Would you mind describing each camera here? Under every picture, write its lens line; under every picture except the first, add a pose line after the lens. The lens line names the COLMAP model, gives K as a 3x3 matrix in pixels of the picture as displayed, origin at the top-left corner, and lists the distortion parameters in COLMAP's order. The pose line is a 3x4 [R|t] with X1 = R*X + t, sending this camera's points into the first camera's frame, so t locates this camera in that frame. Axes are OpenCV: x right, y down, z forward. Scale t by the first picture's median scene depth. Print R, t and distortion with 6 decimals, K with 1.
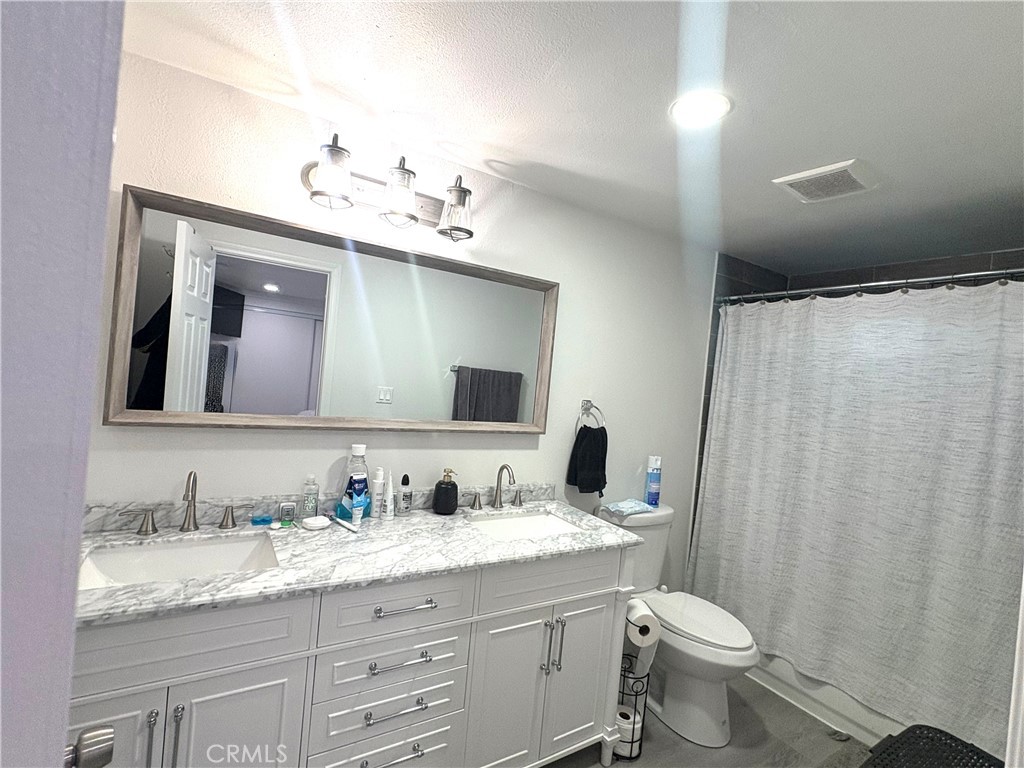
lens RADIAL K [[457.7, 0, 511.2], [0, 457.7, 380.5], [0, 0, 1]] dist [-0.000498, -0.000700]
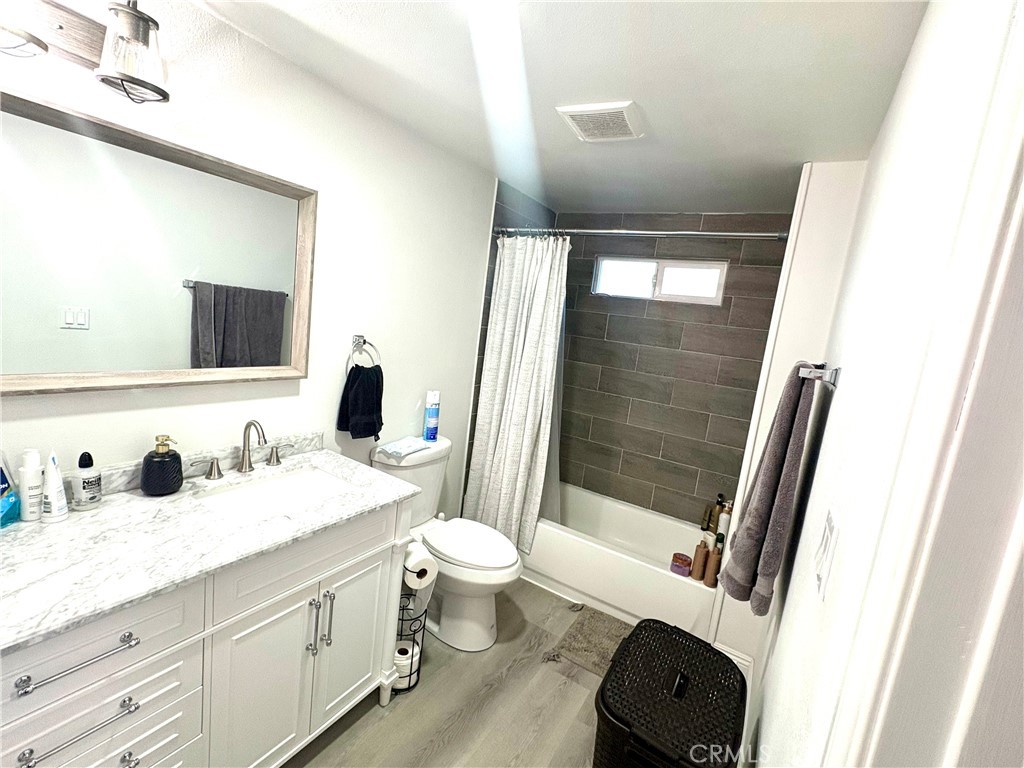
lens RADIAL K [[457.7, 0, 508.2], [0, 457.7, 381.5], [0, 0, 1]] dist [-0.000498, -0.000700]
pose [[0.894811, -0.045478, 0.444122, 0.033990], [-0.032299, 0.985597, 0.166000, -0.030176], [-0.445274, -0.162884, 0.880454, 0.103441]]
